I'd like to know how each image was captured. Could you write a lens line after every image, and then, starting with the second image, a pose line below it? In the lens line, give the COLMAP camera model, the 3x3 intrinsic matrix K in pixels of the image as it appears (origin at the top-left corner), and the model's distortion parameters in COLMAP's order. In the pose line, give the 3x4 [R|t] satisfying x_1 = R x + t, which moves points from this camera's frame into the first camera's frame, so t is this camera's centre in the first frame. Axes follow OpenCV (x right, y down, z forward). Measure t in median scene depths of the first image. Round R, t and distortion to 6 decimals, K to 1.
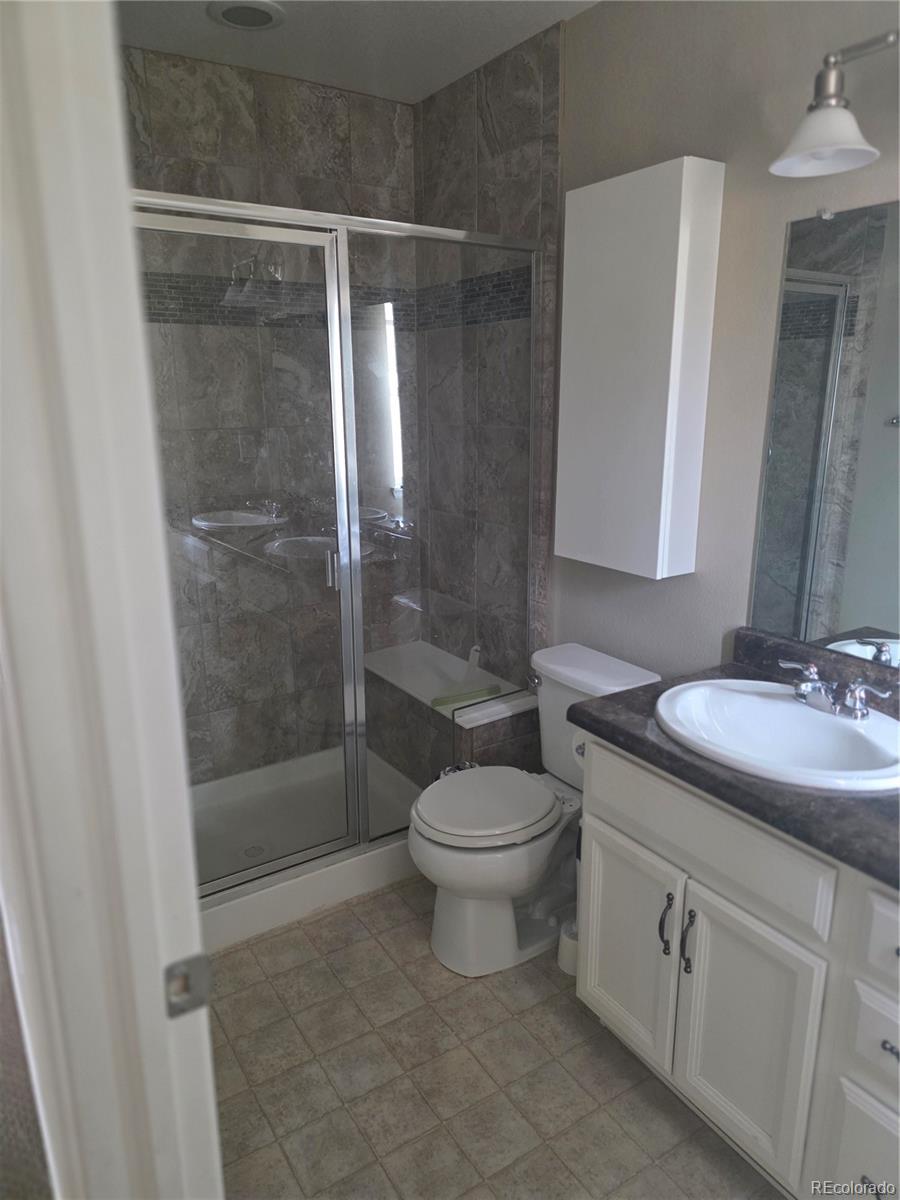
lens RADIAL K [[804.4, 0, 450.0], [0, 804.4, 600.0], [0, 0, 1]] dist [0.056240, -0.061004]
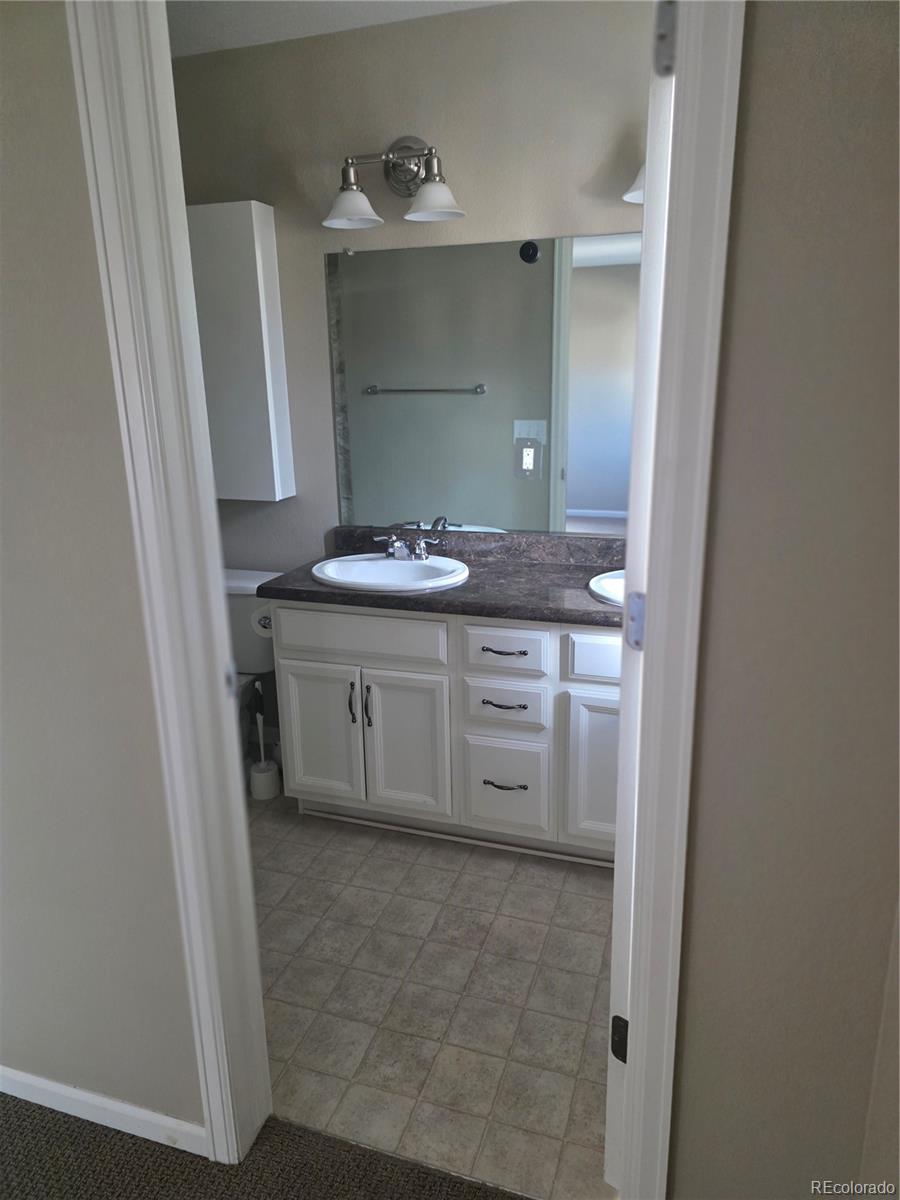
lens RADIAL K [[804.4, 0, 450.0], [0, 804.4, 600.0], [0, 0, 1]] dist [0.056240, -0.061004]
pose [[0.786289, -0.179367, 0.591250, -0.473444], [0.169207, 0.982862, 0.073146, 0.117979], [-0.594238, 0.042529, 0.803164, -0.384051]]
